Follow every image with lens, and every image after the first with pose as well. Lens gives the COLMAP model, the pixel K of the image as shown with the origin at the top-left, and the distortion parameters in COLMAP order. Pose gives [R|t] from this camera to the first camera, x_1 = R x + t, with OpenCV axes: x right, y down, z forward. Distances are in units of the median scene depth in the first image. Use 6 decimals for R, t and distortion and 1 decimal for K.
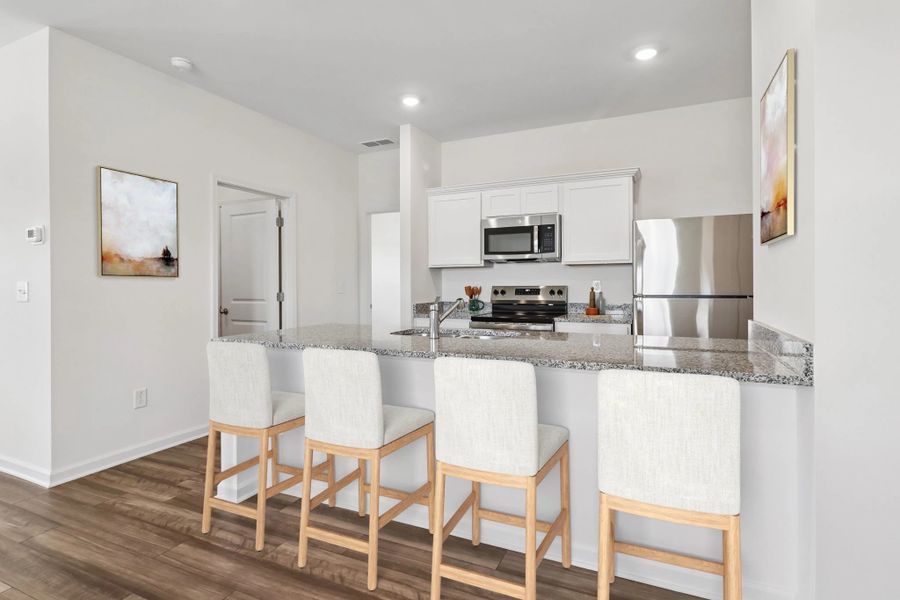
lens RADIAL K [[445.4, 0, 449.9], [0, 445.4, 286.6], [0, 0, 1]] dist [-0.004440, -0.001217]
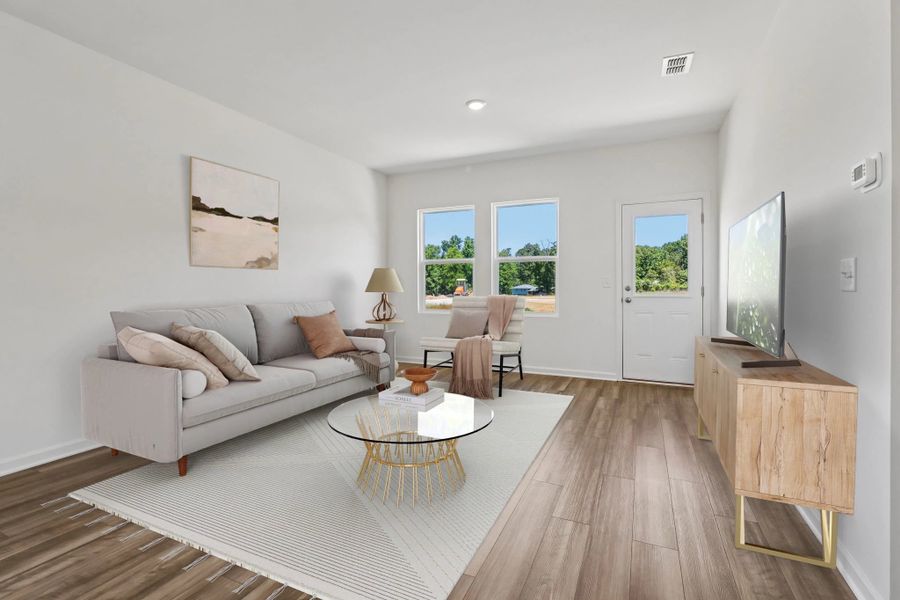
lens RADIAL K [[427.8, 0, 452.4], [0, 427.8, 288.4], [0, 0, 1]] dist [-0.000692, -0.000835]
pose [[0.011382, 0.009958, -0.999886, -0.239817], [-0.004363, 0.999941, 0.009909, 0.017351], [0.999926, 0.004250, 0.011424, 0.284244]]
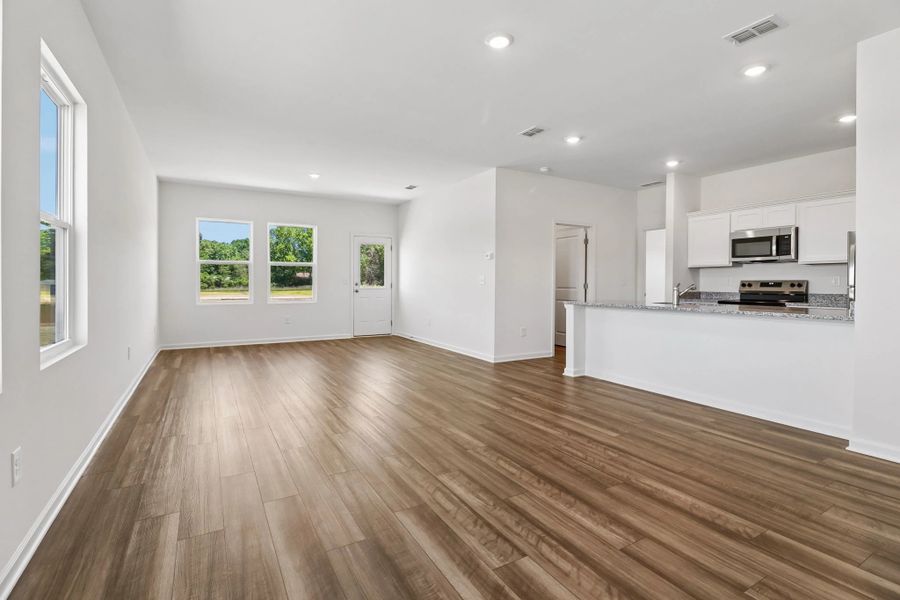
lens RADIAL K [[427.8, 0, 452.4], [0, 427.8, 288.4], [0, 0, 1]] dist [-0.000692, -0.000835]
pose [[0.817715, 0.015374, -0.575418, 0.134817], [-0.011863, 0.999881, 0.009856, 0.021563], [0.575501, -0.001233, 0.817800, -0.605468]]
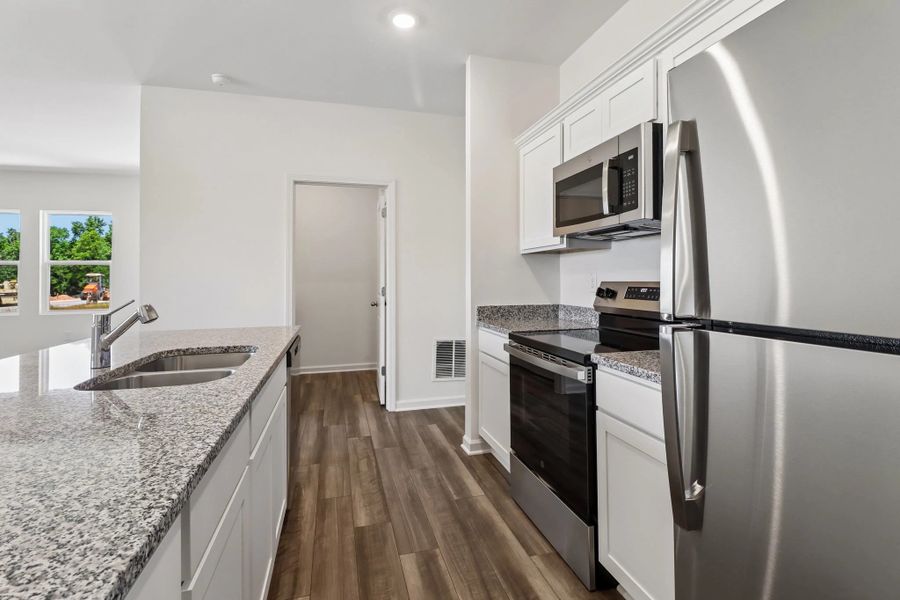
lens RADIAL K [[445.4, 0, 449.9], [0, 445.4, 286.6], [0, 0, 1]] dist [-0.004440, -0.001217]
pose [[0.636577, 0.011520, -0.771127, 0.437581], [-0.005711, 0.999931, 0.010224, -0.000121], [0.771192, -0.002104, 0.636599, 0.522099]]
